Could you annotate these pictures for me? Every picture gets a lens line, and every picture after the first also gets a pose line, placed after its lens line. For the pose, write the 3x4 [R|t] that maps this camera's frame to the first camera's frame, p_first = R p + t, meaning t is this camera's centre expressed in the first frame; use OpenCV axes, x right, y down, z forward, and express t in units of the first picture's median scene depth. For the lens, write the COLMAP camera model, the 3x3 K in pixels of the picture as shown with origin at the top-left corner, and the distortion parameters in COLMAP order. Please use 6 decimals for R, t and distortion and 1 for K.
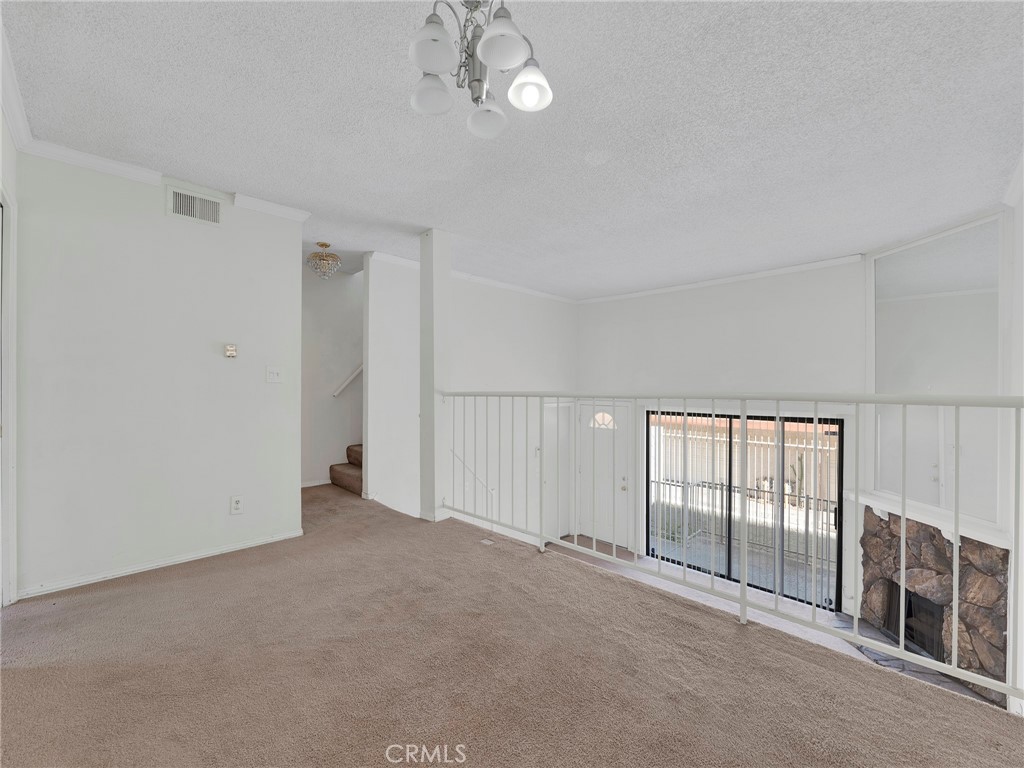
lens RADIAL K [[421.3, 0, 506.4], [0, 421.3, 385.3], [0, 0, 1]] dist [-0.014428, 0.002006]
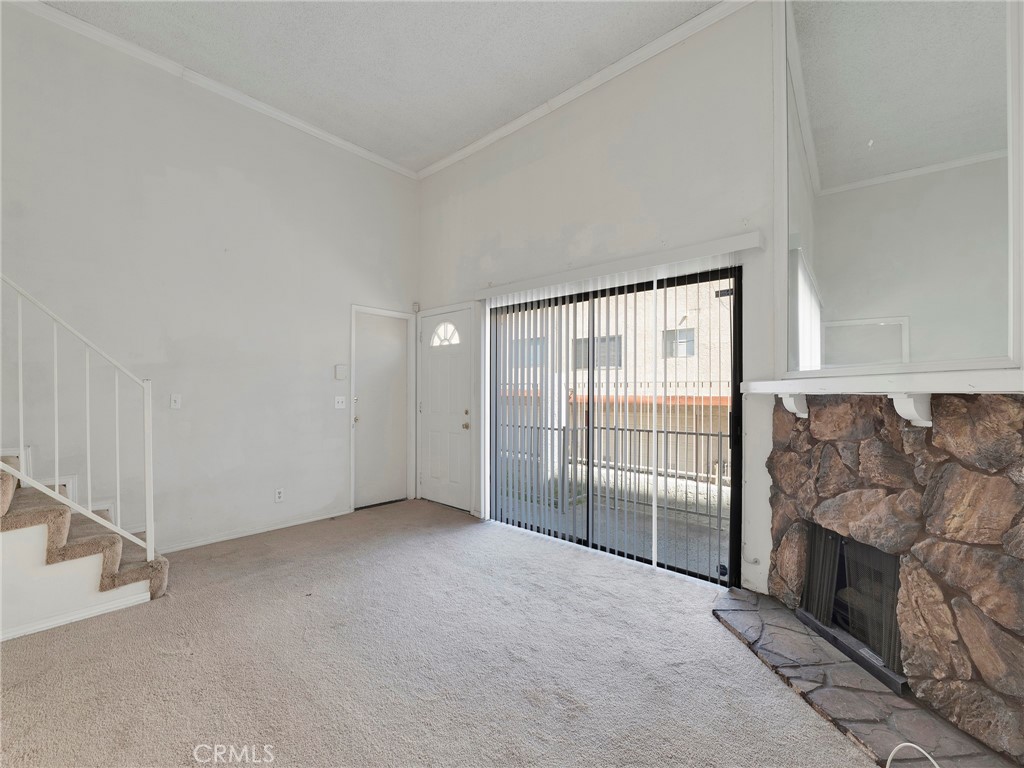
lens RADIAL K [[421.3, 0, 510.0], [0, 421.3, 391.9], [0, 0, 1]] dist [-0.014428, 0.002006]
pose [[0.998932, 0.004907, 0.045942, 0.509519], [-0.004492, 0.999948, -0.009129, 0.310763], [-0.045985, 0.008912, 0.998902, 0.470700]]
